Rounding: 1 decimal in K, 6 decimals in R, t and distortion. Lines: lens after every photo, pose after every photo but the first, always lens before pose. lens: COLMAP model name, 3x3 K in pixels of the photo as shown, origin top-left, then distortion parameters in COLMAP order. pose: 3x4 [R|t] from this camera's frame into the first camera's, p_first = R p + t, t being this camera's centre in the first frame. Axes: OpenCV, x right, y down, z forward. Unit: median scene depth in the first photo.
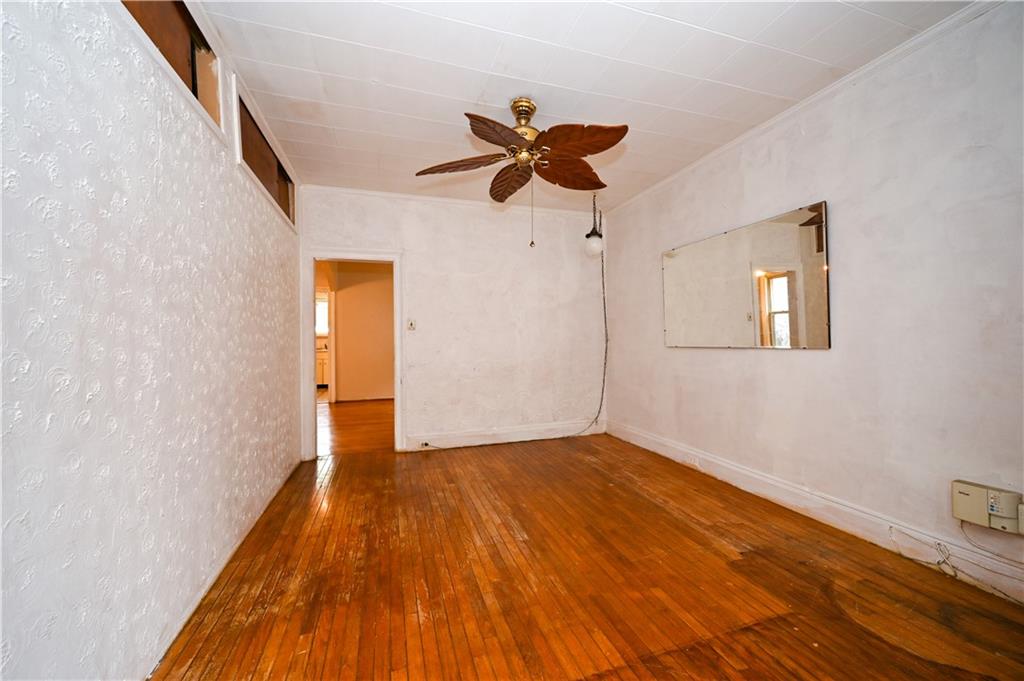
lens RADIAL K [[401.9, 0, 513.6], [0, 401.9, 338.8], [0, 0, 1]] dist [0.000946, 0.000180]
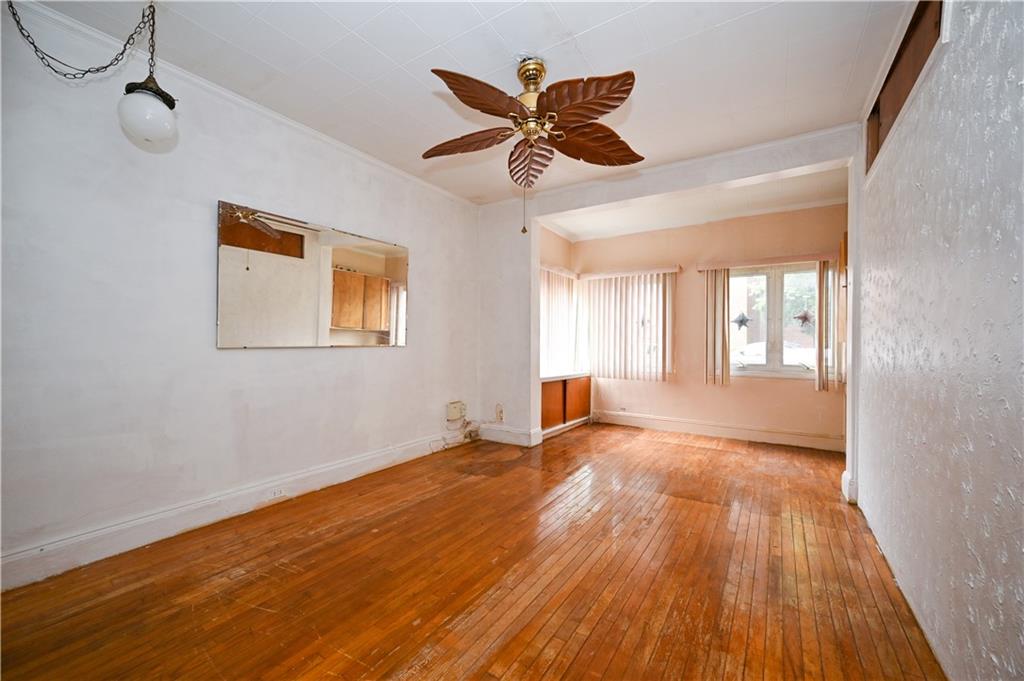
lens RADIAL K [[401.9, 0, 514.3], [0, 401.9, 338.4], [0, 0, 1]] dist [0.000946, 0.000180]
pose [[-0.631773, 0.008347, 0.775108, -0.581814], [-0.005764, 0.999864, -0.015465, 0.015713], [-0.775132, -0.014238, -0.631639, 1.462804]]
